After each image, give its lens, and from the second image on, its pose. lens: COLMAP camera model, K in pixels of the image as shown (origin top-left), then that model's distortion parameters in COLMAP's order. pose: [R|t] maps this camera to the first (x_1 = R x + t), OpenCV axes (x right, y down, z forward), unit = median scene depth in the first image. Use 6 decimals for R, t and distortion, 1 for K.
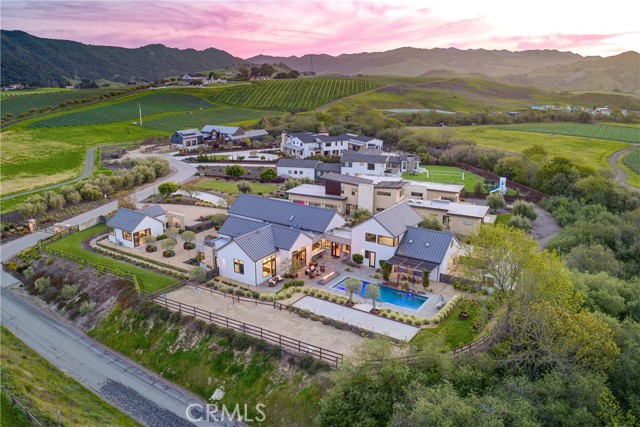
lens RADIAL K [[493.5, 0, 320.0], [0, 493.5, 213.5], [0, 0, 1]] dist [-0.097190, -0.065880]
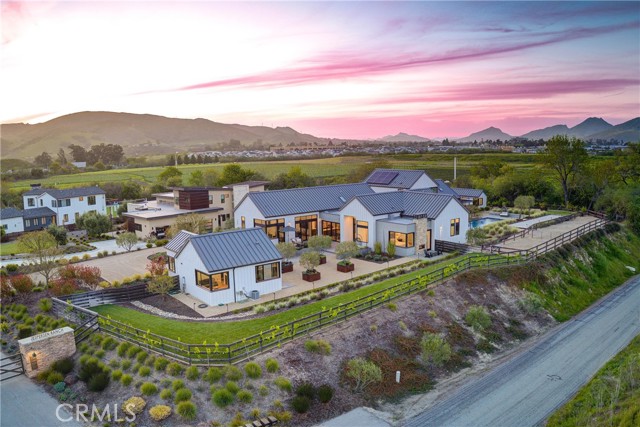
lens RADIAL K [[497.4, 0, 320.5], [0, 497.4, 228.2], [0, 0, 1]] dist [-0.206886, -0.000504]
pose [[0.270015, -0.164185, 0.948754, -0.987128], [0.280620, 0.955997, 0.085574, -0.031065], [-0.921056, 0.243133, 0.304207, 0.882128]]
